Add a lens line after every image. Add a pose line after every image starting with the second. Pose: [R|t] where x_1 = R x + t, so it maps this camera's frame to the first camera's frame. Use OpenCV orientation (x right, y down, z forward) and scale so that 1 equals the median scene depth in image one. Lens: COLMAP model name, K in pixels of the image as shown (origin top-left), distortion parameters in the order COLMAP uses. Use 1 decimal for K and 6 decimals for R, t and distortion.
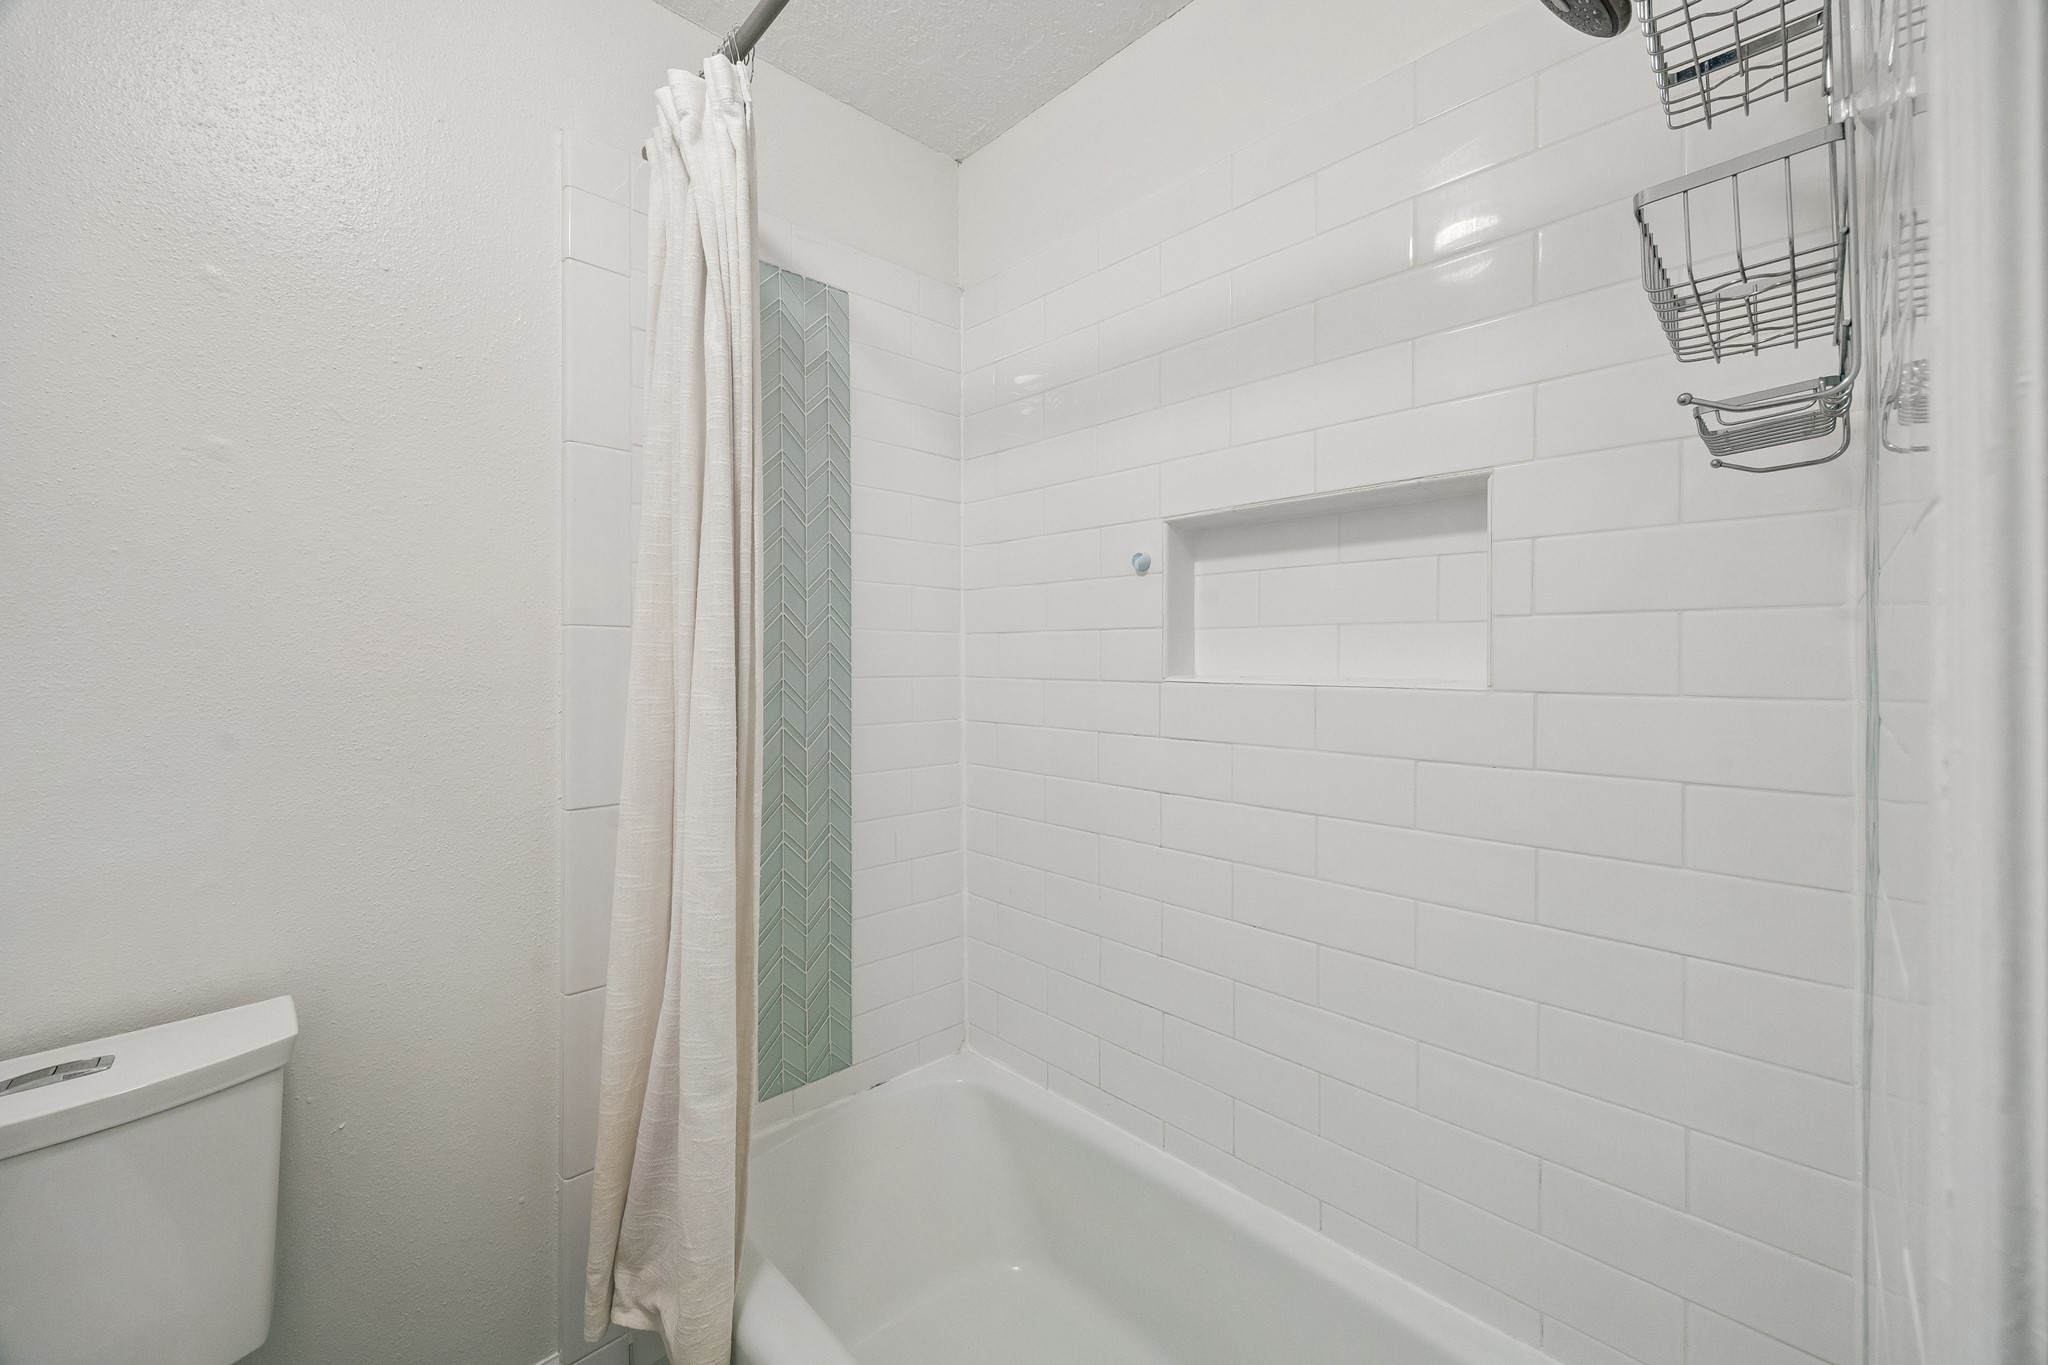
lens RADIAL K [[783.5, 0, 1025.2], [0, 783.5, 672.8], [0, 0, 1]] dist [-0.002691, -0.000347]
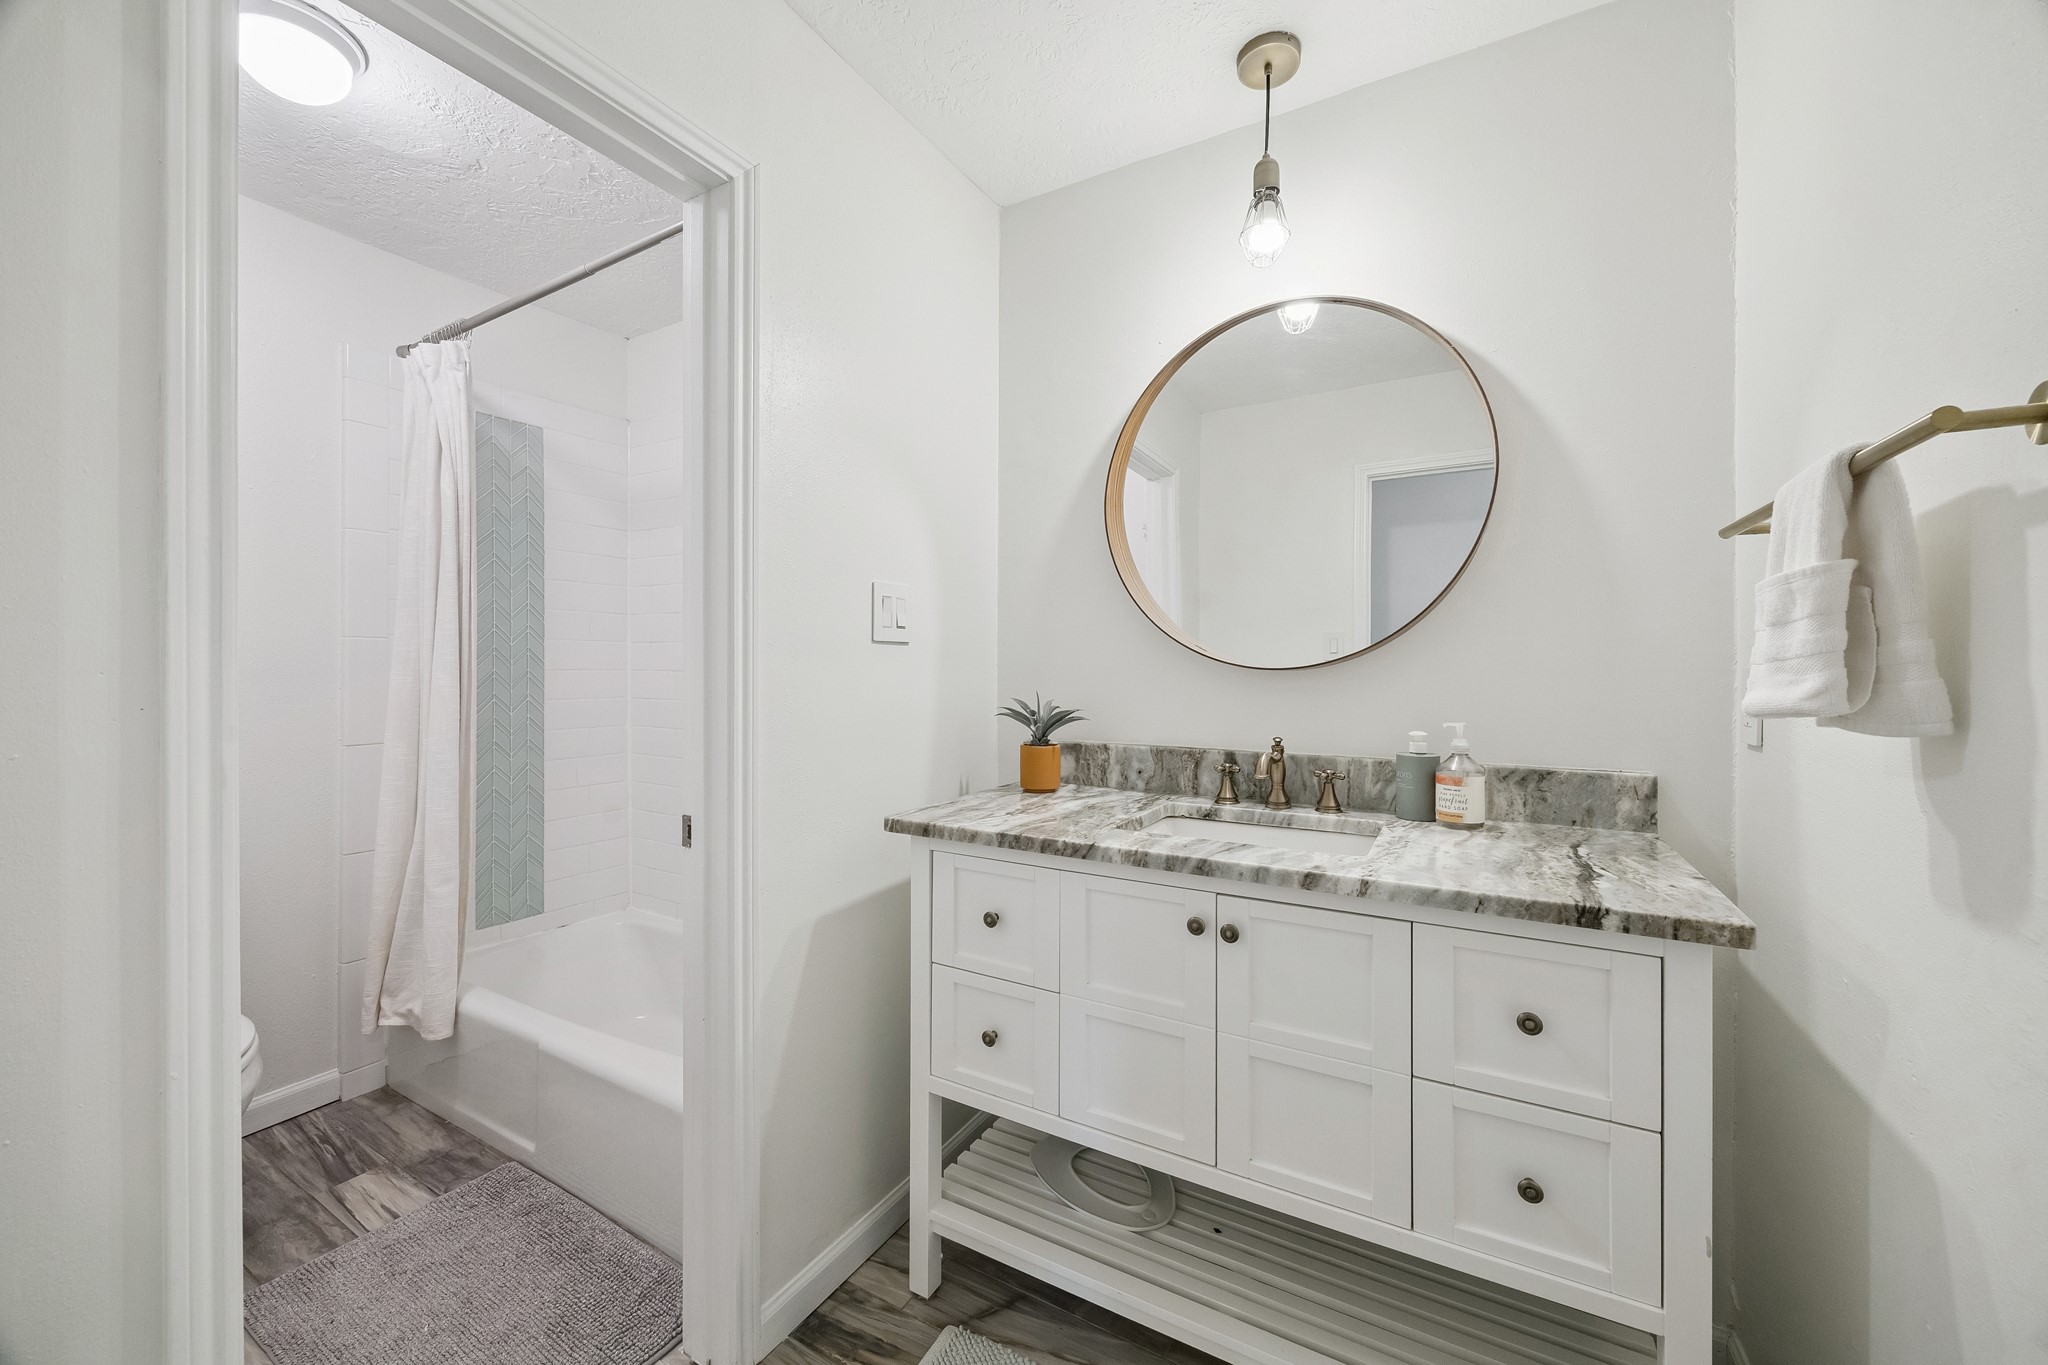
lens RADIAL K [[783.5, 0, 1023.2], [0, 783.5, 669.8], [0, 0, 1]] dist [-0.002691, -0.000347]
pose [[0.965446, -0.000258, 0.260602, 0.428592], [0.002269, 0.999970, -0.007415, 0.028995], [-0.260592, 0.007750, 0.965418, -1.115697]]
